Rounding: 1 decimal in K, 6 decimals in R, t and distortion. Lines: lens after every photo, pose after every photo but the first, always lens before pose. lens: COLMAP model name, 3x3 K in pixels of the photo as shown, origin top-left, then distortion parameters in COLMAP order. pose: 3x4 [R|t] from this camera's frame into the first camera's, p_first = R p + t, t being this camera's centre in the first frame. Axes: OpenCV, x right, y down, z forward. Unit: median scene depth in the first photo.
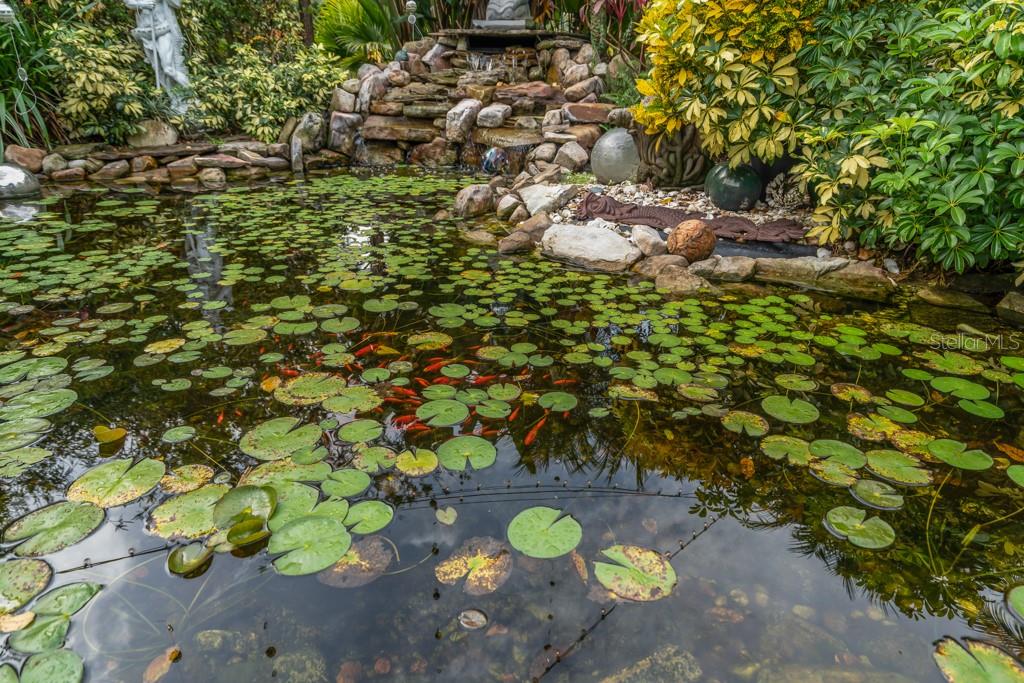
lens RADIAL K [[642.0, 0, 510.7], [0, 642.0, 335.8], [0, 0, 1]] dist [0.057029, -0.018271]
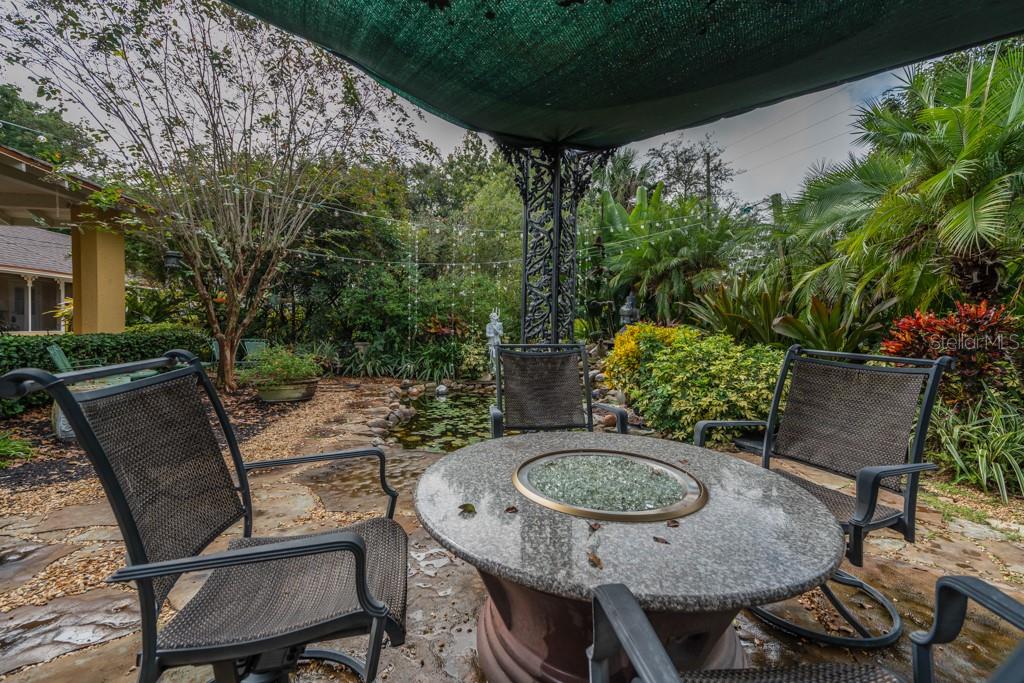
lens RADIAL K [[452.1, 0, 508.6], [0, 452.1, 335.8], [0, 0, 1]] dist [0.049109, -0.006300]
pose [[0.886433, 0.018576, -0.462484, 0.508027], [-0.191695, 0.924206, -0.330297, 0.176412], [0.421295, 0.381442, 0.822808, -0.723124]]
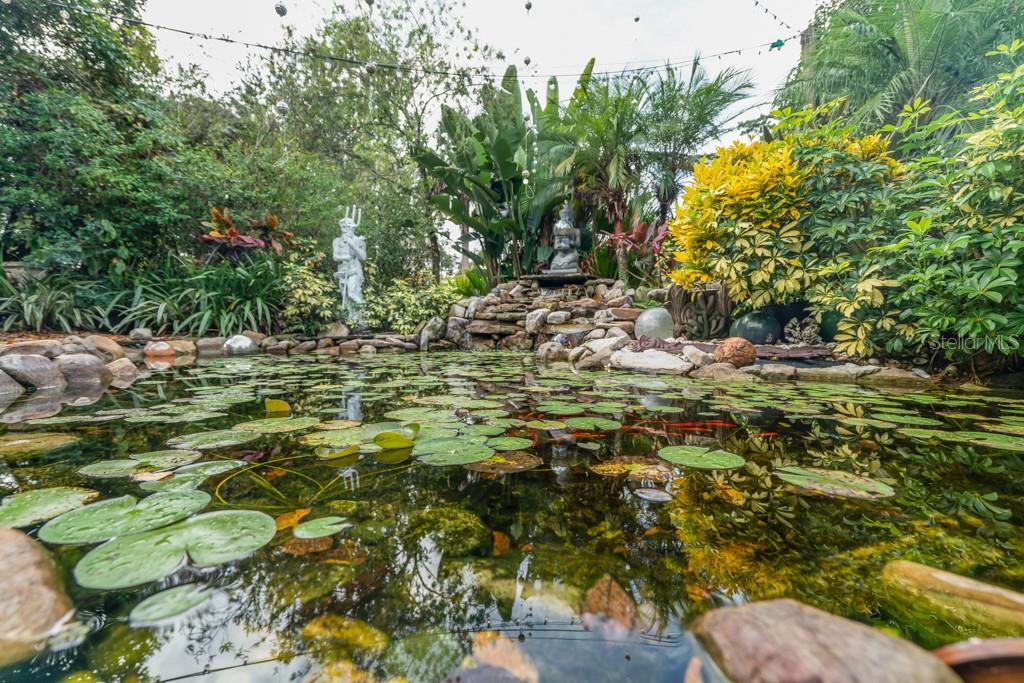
lens RADIAL K [[452.1, 0, 508.6], [0, 452.1, 335.8], [0, 0, 1]] dist [0.049109, -0.006300]
pose [[0.994814, -0.001496, -0.101697, -0.038222], [-0.037708, 0.923210, -0.382442, 0.102002], [0.094460, 0.384293, 0.918366, 0.076965]]
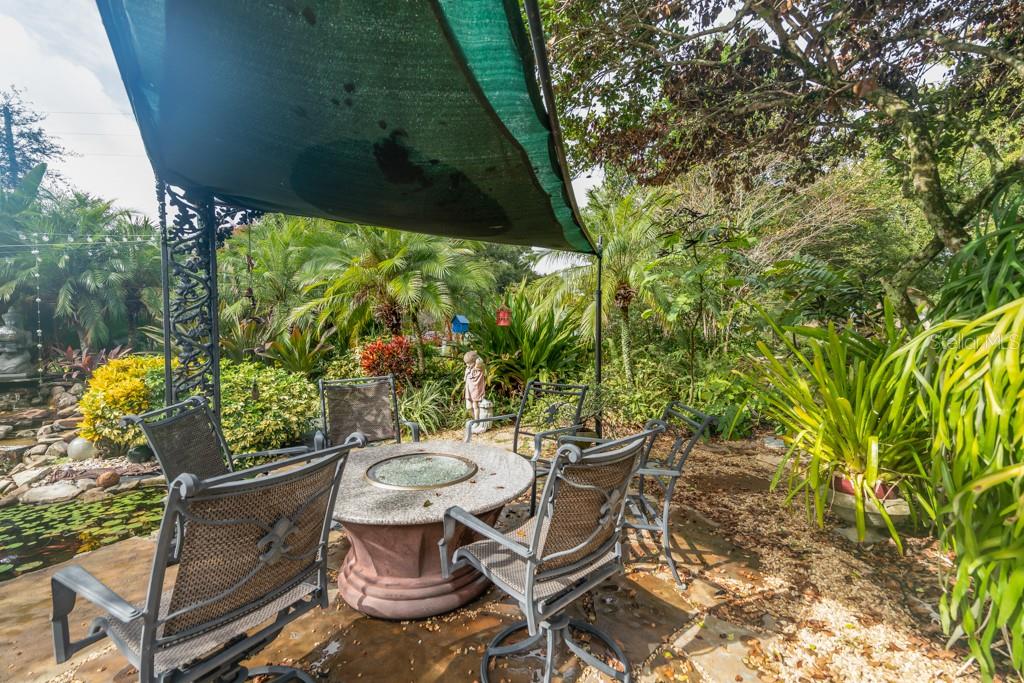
lens RADIAL K [[452.1, 0, 508.6], [0, 452.1, 335.8], [0, 0, 1]] dist [0.049109, -0.006300]
pose [[0.708544, -0.028095, 0.705107, 0.063103], [0.298713, 0.917210, -0.263623, 0.176929], [-0.639325, 0.397413, 0.658276, -0.890396]]
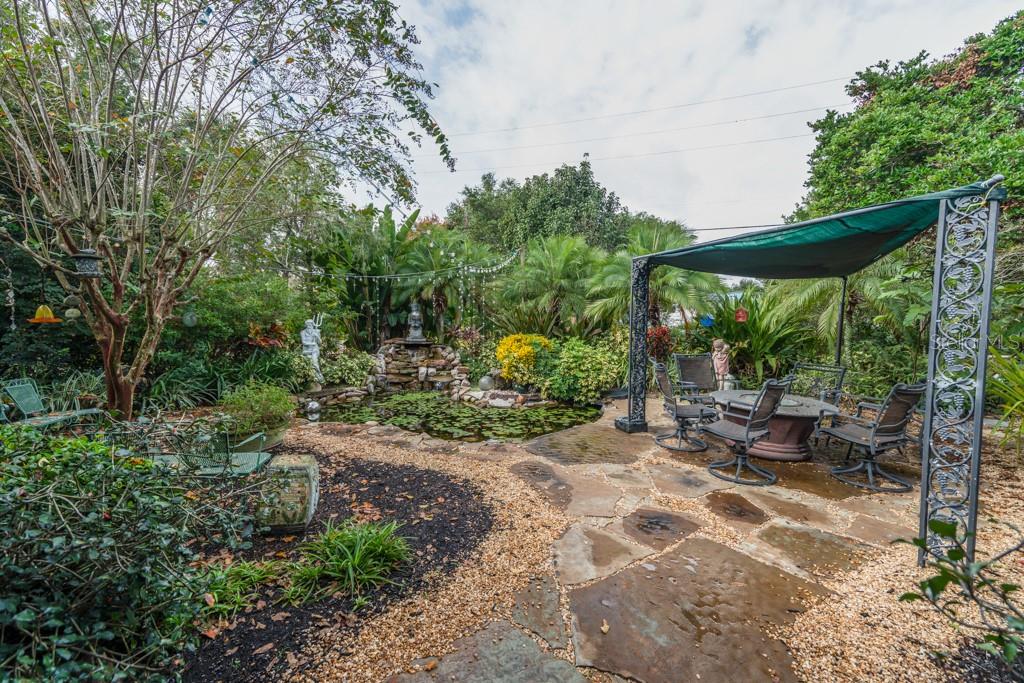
lens RADIAL K [[452.1, 0, 508.6], [0, 452.1, 335.8], [0, 0, 1]] dist [0.049109, -0.006300]
pose [[0.873676, -0.021308, 0.486042, -0.842044], [0.184273, 0.939098, -0.290067, 0.213733], [-0.450260, 0.342989, 0.824393, -1.124624]]
